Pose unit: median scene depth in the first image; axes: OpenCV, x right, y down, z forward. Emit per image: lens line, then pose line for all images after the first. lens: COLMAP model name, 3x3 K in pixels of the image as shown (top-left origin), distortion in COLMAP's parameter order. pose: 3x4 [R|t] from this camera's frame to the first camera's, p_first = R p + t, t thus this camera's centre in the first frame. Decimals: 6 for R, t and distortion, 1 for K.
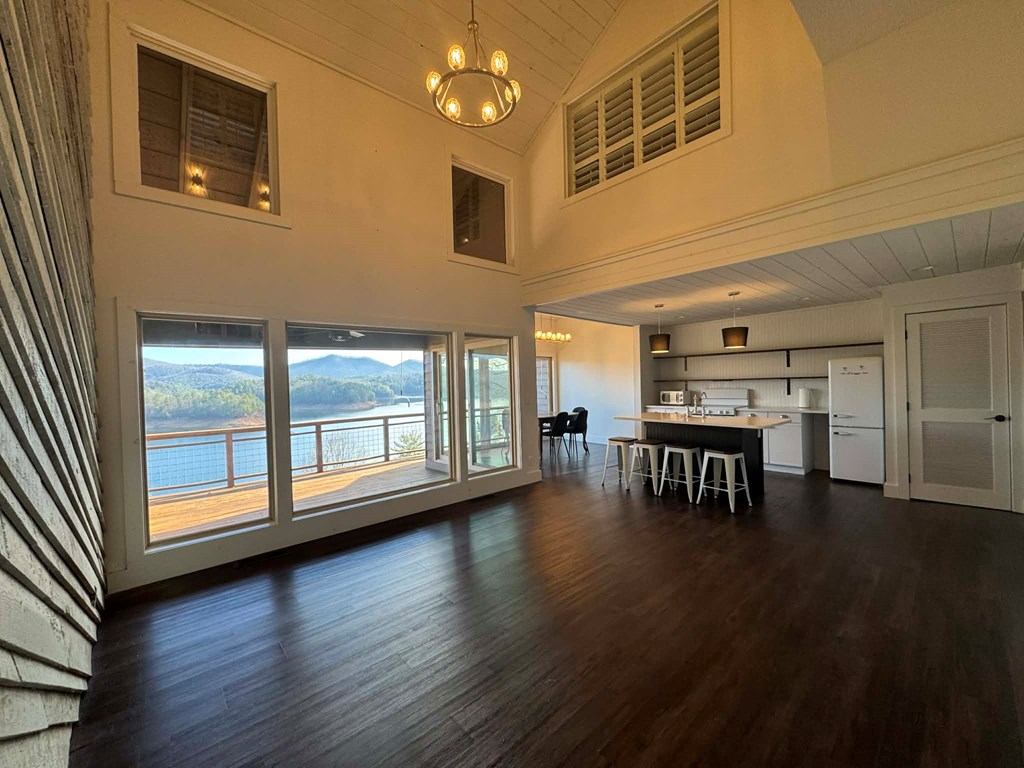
lens RADIAL K [[409.7, 0, 511.2], [0, 409.7, 384.0], [0, 0, 1]] dist [-0.002647, 0.000687]
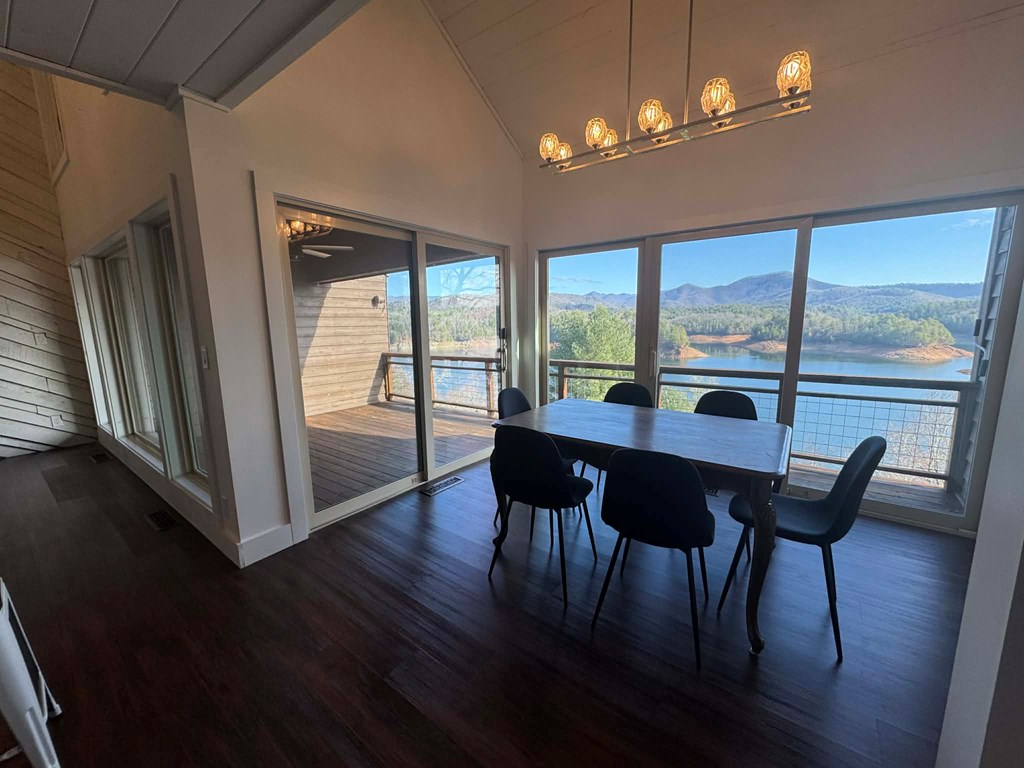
lens RADIAL K [[409.7, 0, 505.7], [0, 409.7, 382.1], [0, 0, 1]] dist [-0.002647, 0.000687]
pose [[0.197050, 0.171907, -0.965204, 0.531117], [0.003857, 0.984363, 0.176107, -0.002357], [0.980386, -0.038425, 0.193306, 1.350340]]
